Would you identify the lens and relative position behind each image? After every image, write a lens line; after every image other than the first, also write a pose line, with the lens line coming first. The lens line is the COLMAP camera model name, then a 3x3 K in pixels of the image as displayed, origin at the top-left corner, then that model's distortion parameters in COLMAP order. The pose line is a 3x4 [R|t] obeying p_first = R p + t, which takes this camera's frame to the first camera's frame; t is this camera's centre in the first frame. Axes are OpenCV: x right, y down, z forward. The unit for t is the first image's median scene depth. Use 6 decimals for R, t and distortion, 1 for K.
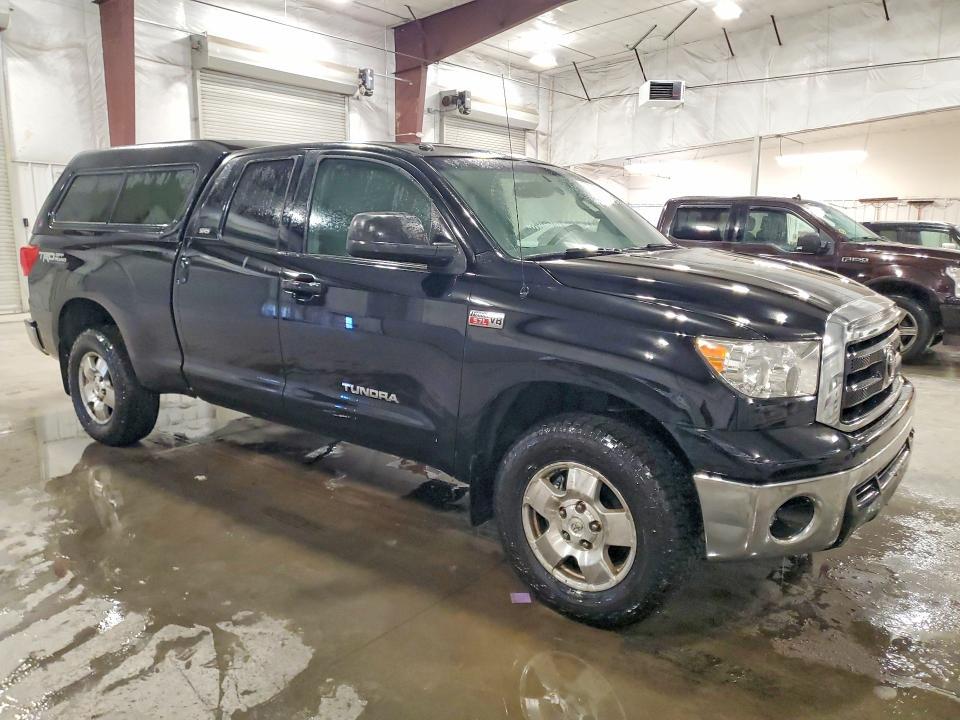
lens RADIAL K [[759.4, 0, 472.9], [0, 759.4, 362.7], [0, 0, 1]] dist [-0.008085, -0.005774]
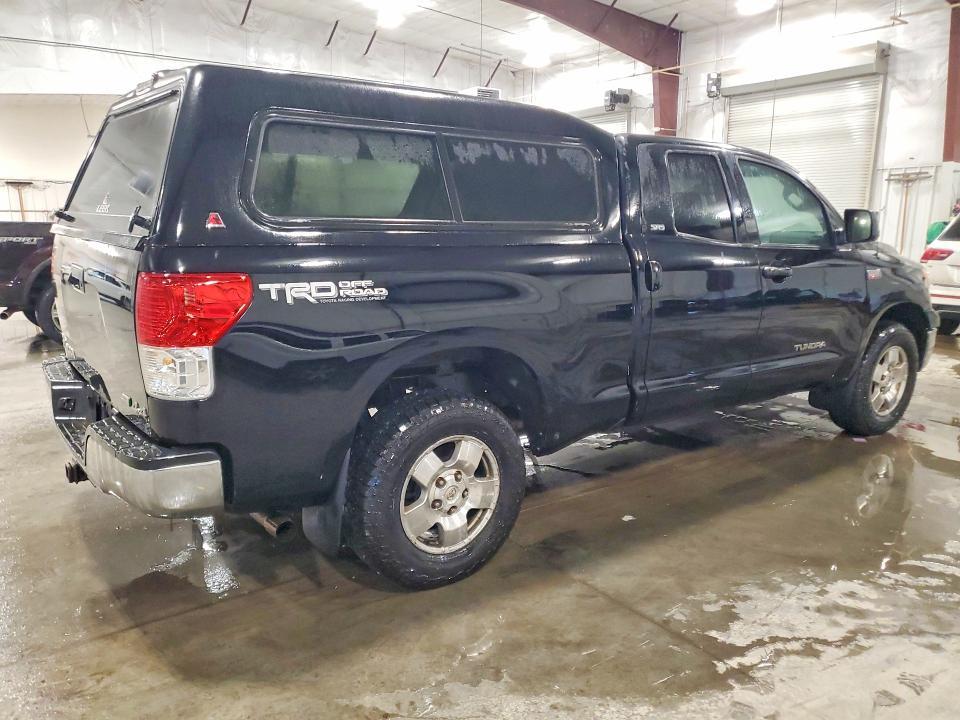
lens RADIAL K [[759.4, 0, 472.9], [0, 759.4, 362.7], [0, 0, 1]] dist [-0.008085, -0.005774]
pose [[0.261200, -0.189613, 0.946479, -1.293344], [0.163497, 0.975041, 0.150214, -0.192120], [-0.951338, 0.115511, 0.285682, 0.989968]]
